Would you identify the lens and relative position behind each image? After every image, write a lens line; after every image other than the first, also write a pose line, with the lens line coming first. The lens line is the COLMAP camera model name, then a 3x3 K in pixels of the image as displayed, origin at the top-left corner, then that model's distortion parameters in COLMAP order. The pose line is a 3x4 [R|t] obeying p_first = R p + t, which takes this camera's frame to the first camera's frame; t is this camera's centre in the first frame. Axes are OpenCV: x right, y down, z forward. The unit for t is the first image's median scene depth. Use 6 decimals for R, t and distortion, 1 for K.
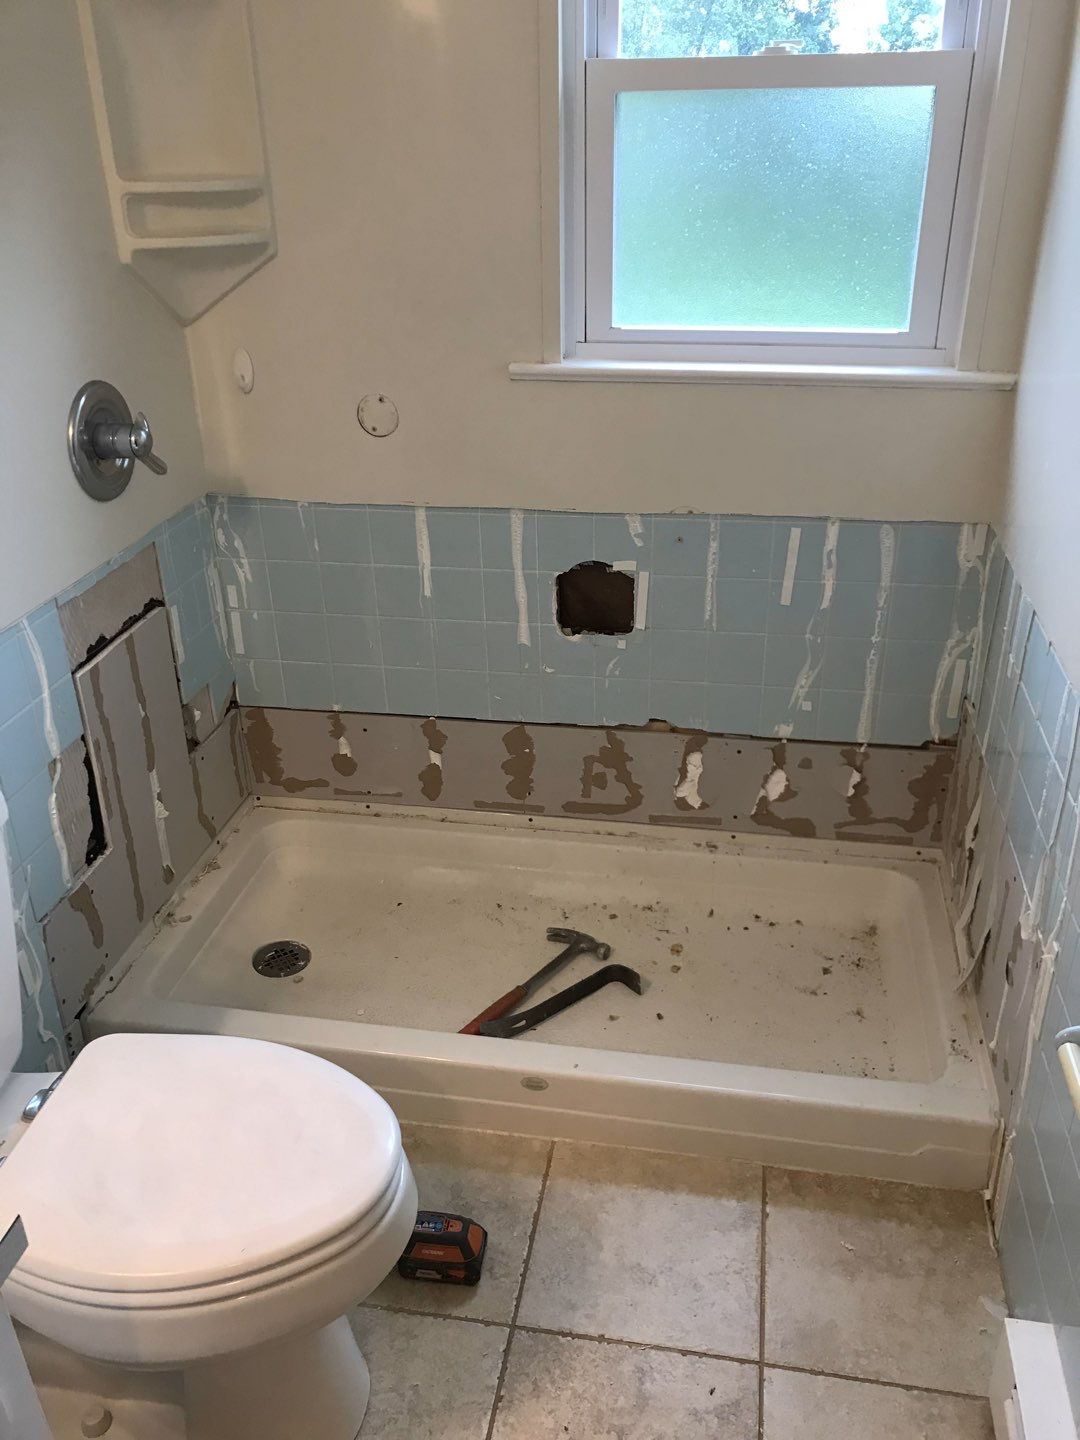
lens RADIAL K [[1228.0, 0, 540.0], [0, 1228.0, 720.0], [0, 0, 1]] dist [0.047287, 0.010904]
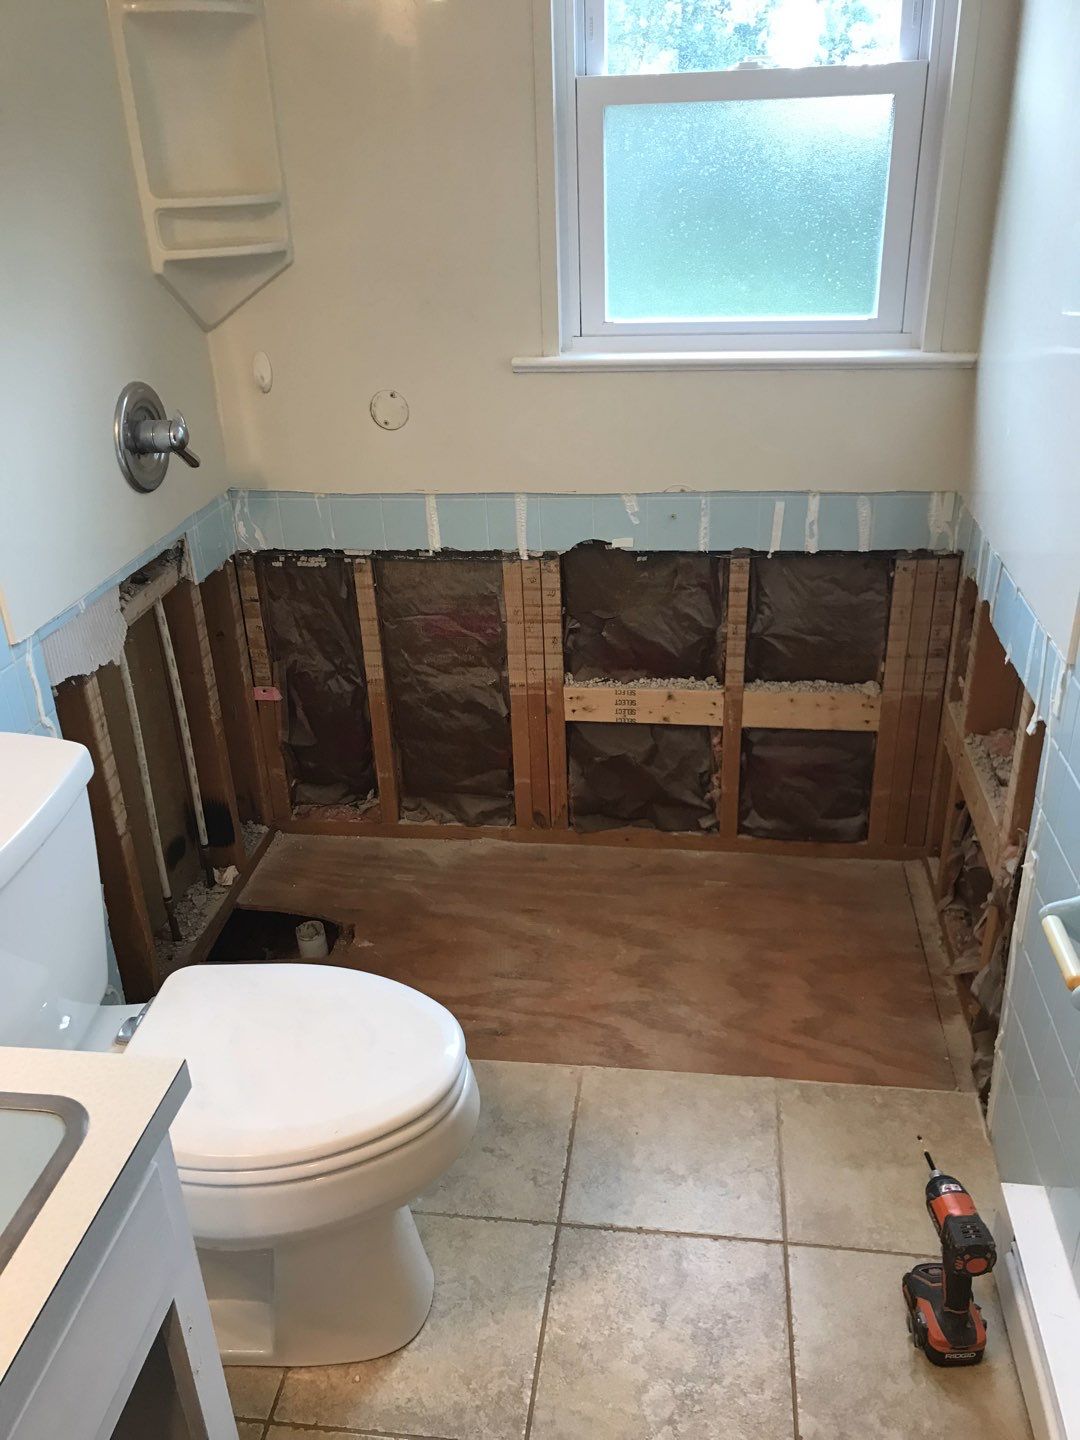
lens RADIAL K [[1228.0, 0, 540.0], [0, 1228.0, 720.0], [0, 0, 1]] dist [0.047287, 0.010904]
pose [[0.998979, -0.034800, 0.028809, -0.049118], [0.035093, 0.999337, -0.009696, 0.046336], [-0.028452, 0.010697, 0.999538, -0.091273]]
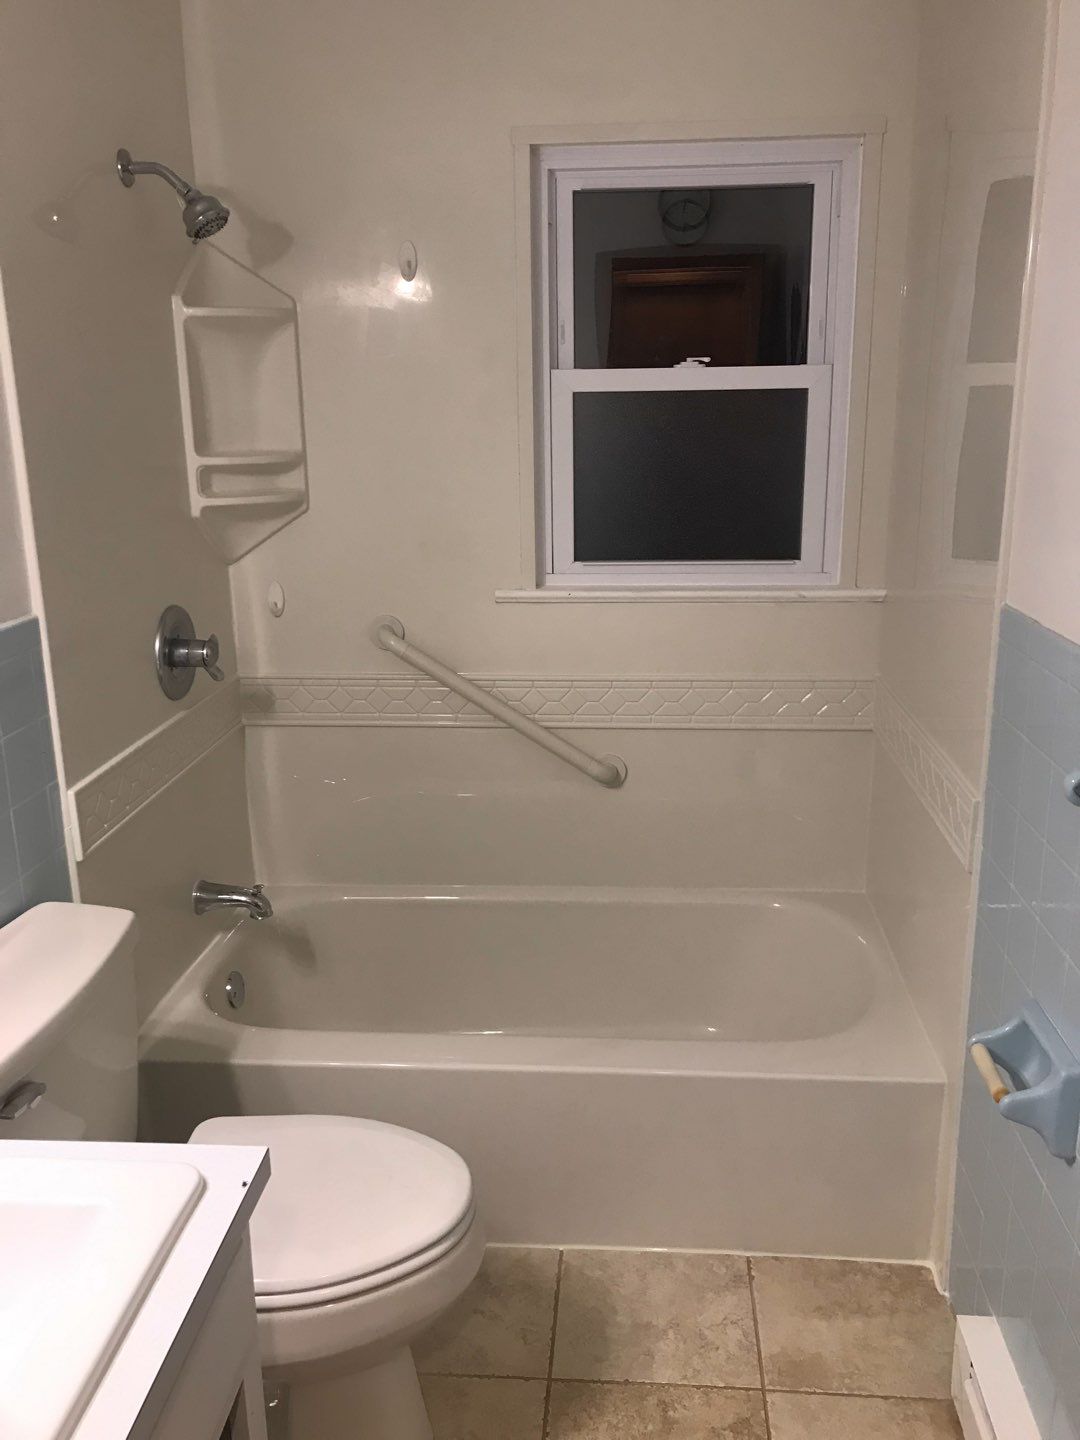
lens RADIAL K [[1217.0, 0, 546.0], [0, 1217.0, 719.5], [0, 0, 1]] dist [0.088349, -0.001109]
pose [[0.995375, -0.024548, 0.092880, -0.106204], [0.042025, 0.980653, -0.191188, 0.096202], [-0.086389, 0.194207, 0.977149, -0.230553]]
